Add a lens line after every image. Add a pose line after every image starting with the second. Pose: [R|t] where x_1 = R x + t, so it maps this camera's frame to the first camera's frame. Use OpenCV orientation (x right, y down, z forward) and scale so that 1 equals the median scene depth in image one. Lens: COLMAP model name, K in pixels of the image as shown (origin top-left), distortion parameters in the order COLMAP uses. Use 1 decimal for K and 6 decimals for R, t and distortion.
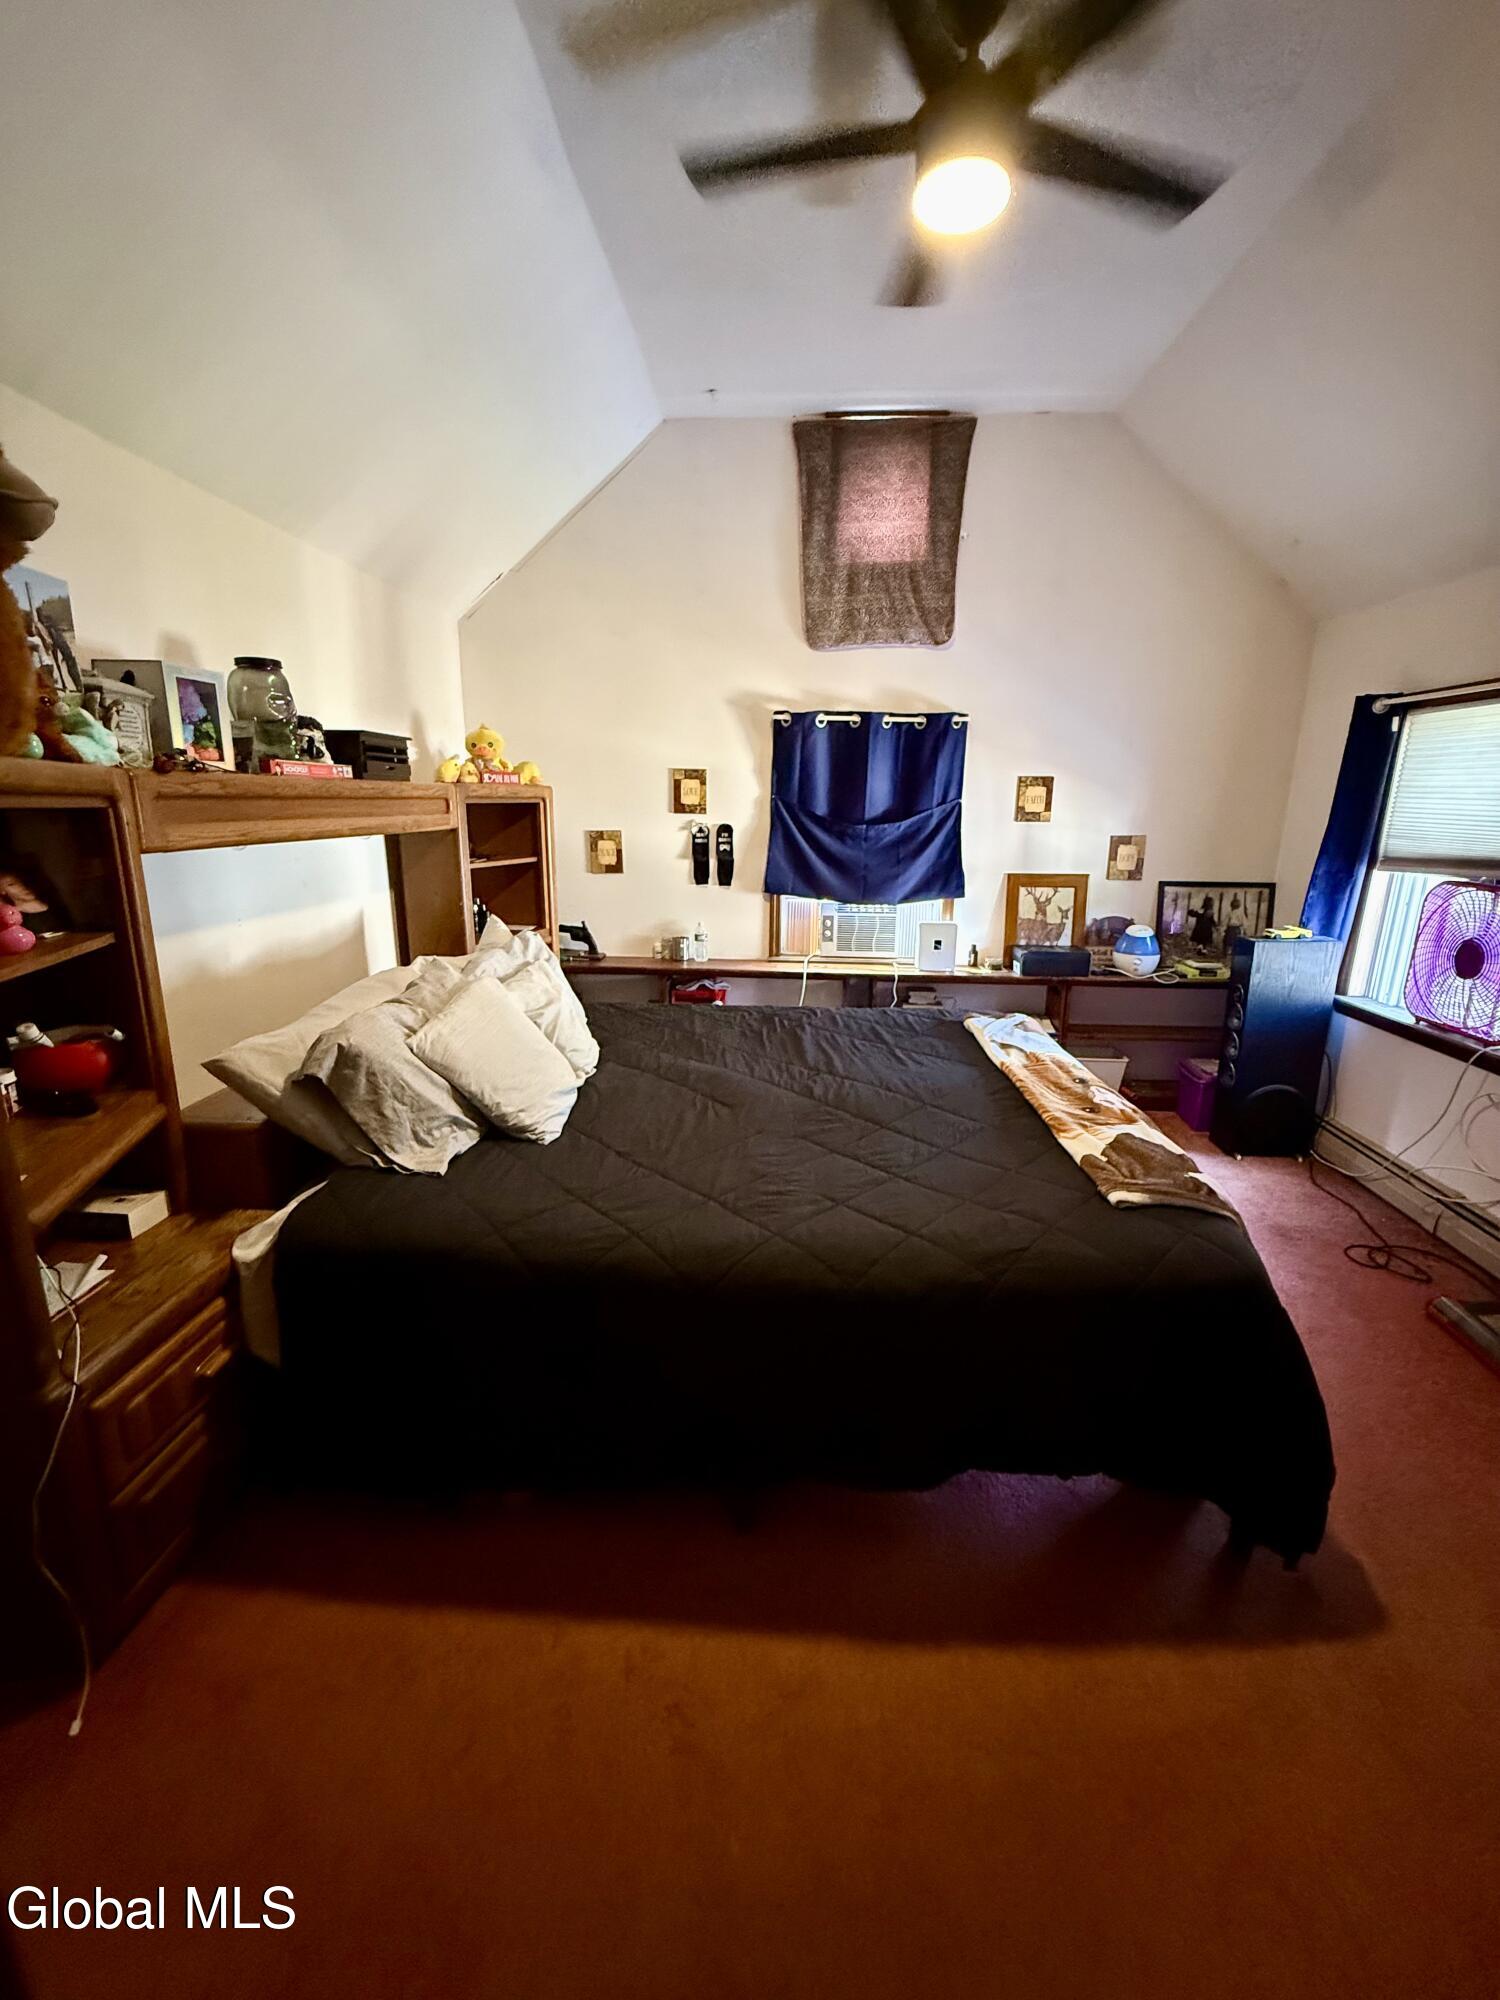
lens RADIAL K [[795.4, 0, 752.8], [0, 795.4, 995.4], [0, 0, 1]] dist [0.000205, -0.000069]
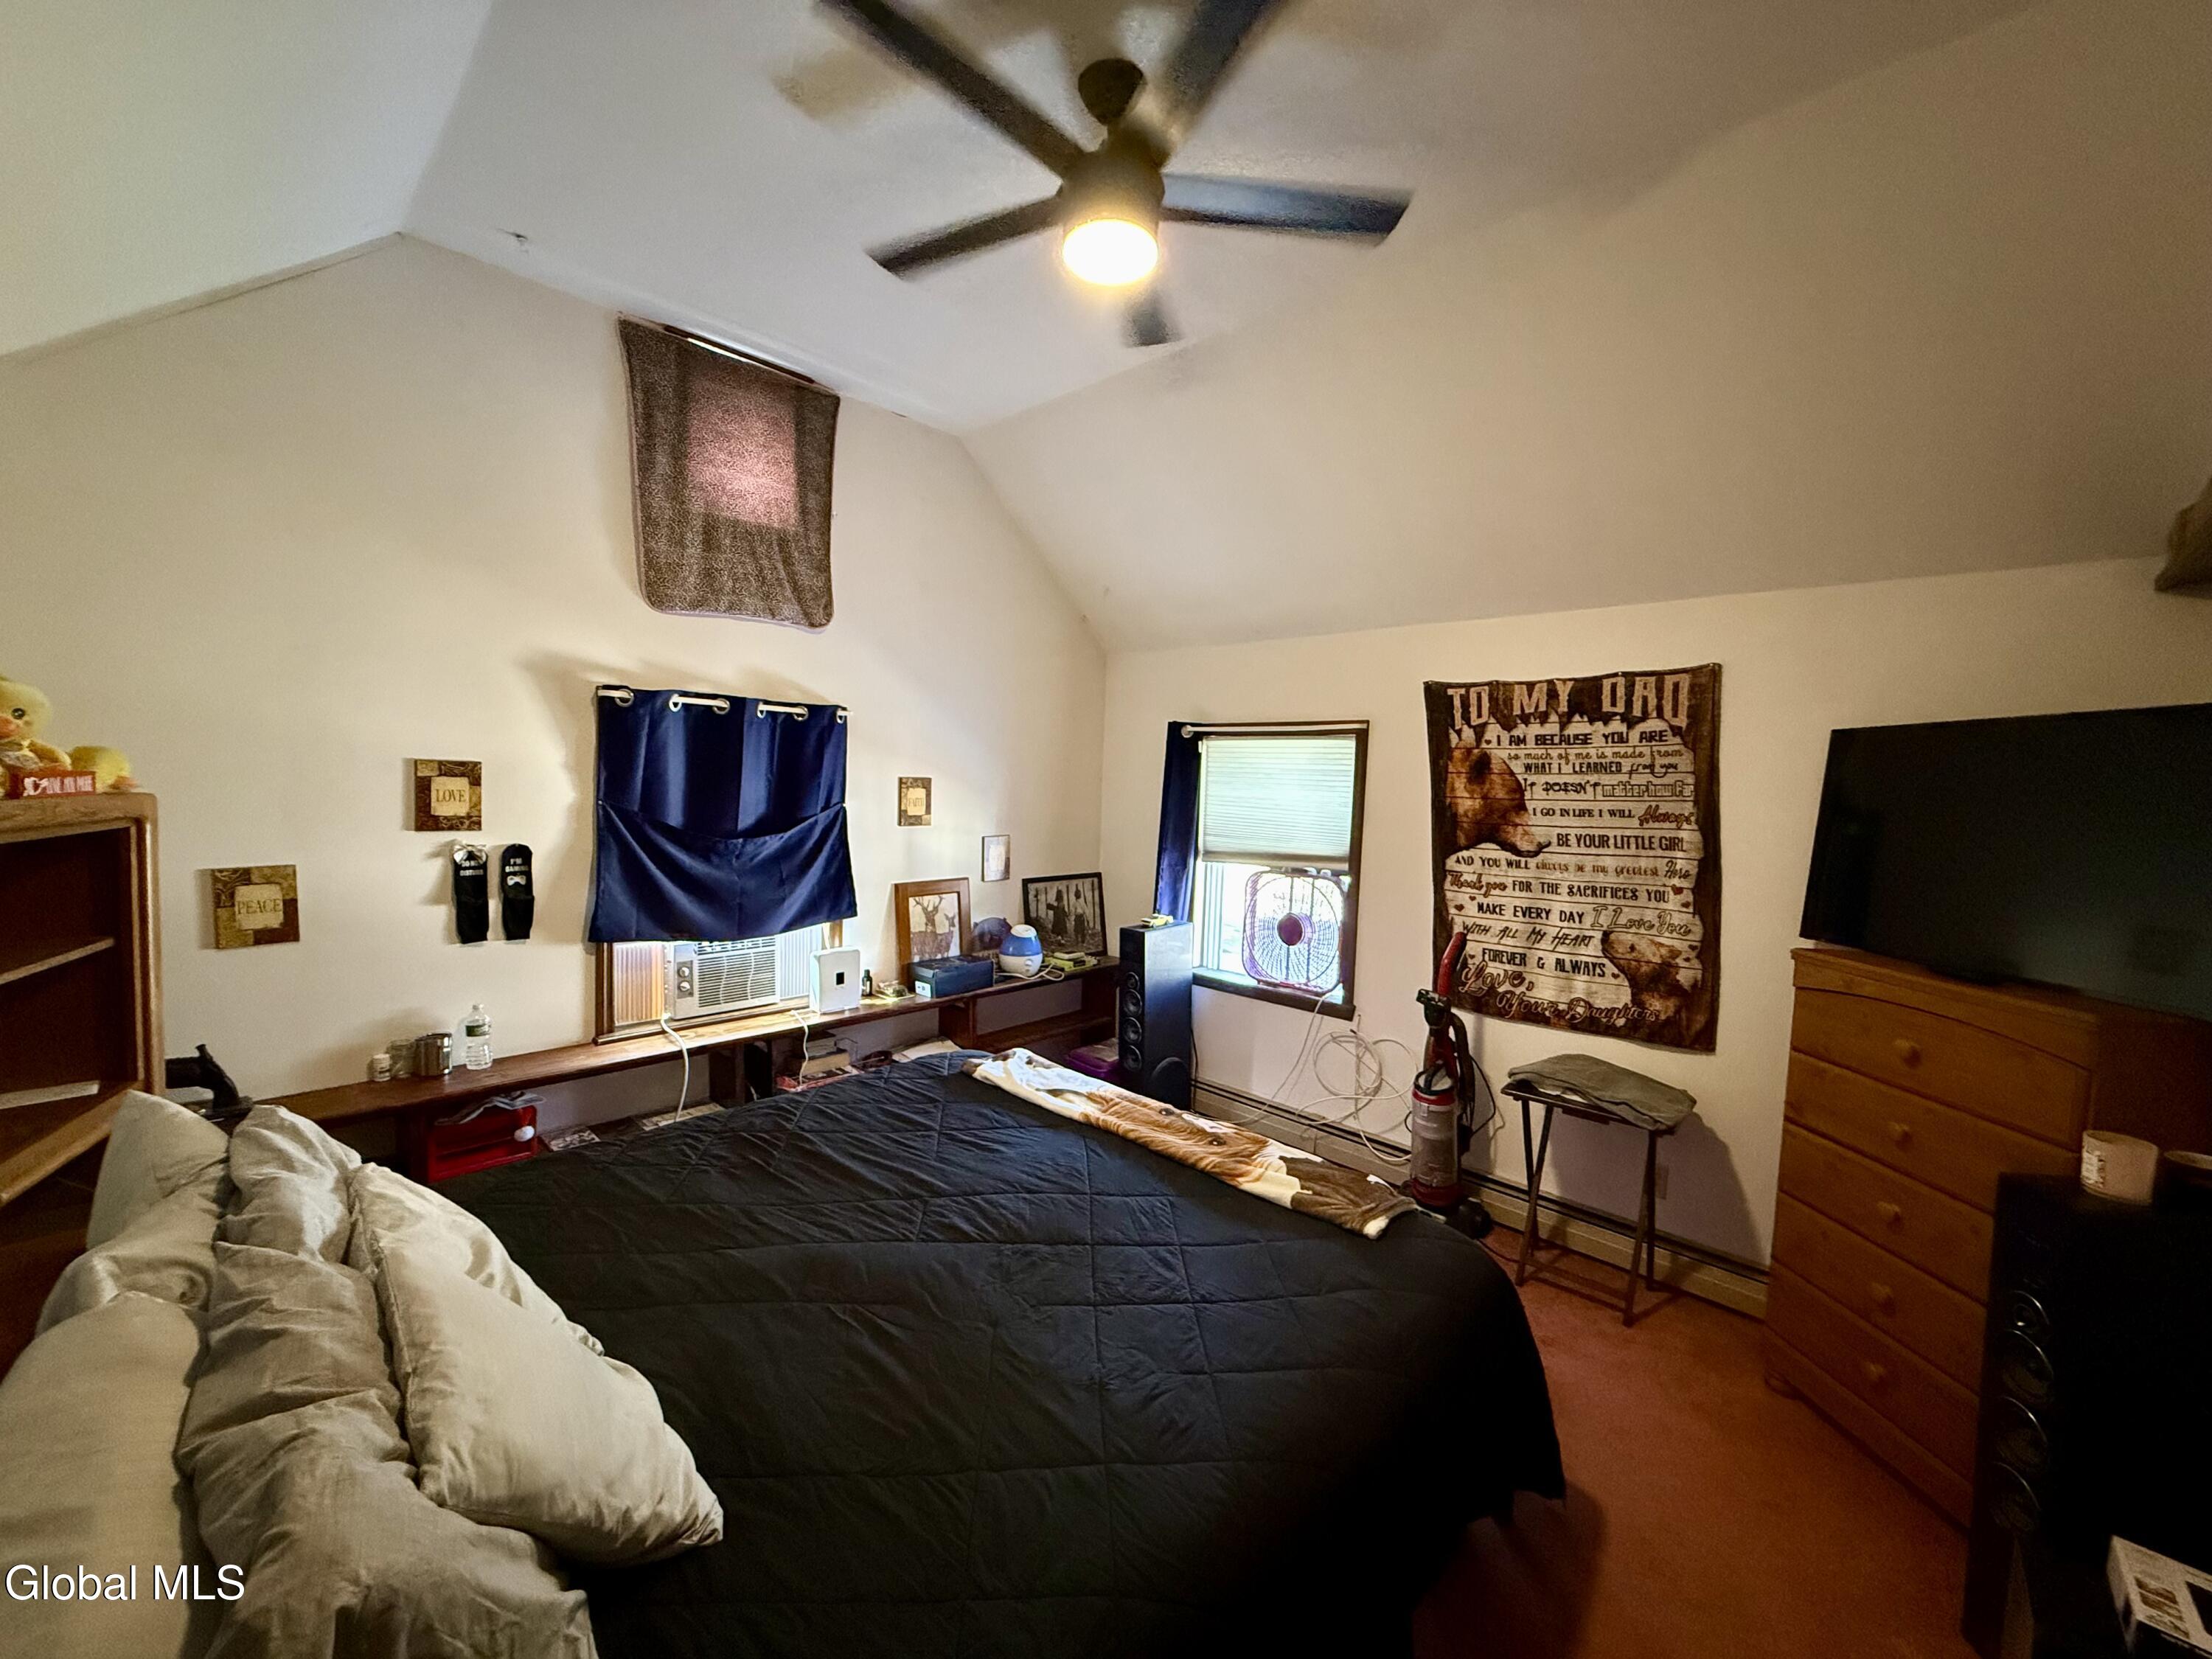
lens RADIAL K [[879.8, 0, 1101.2], [0, 879.8, 826.7], [0, 0, 1]] dist [0.000205, -0.000069]
pose [[0.653791, -0.035340, 0.755850, -0.269824], [0.159258, 0.982960, -0.091794, -0.091726], [-0.739726, 0.180389, 0.648278, 0.192747]]
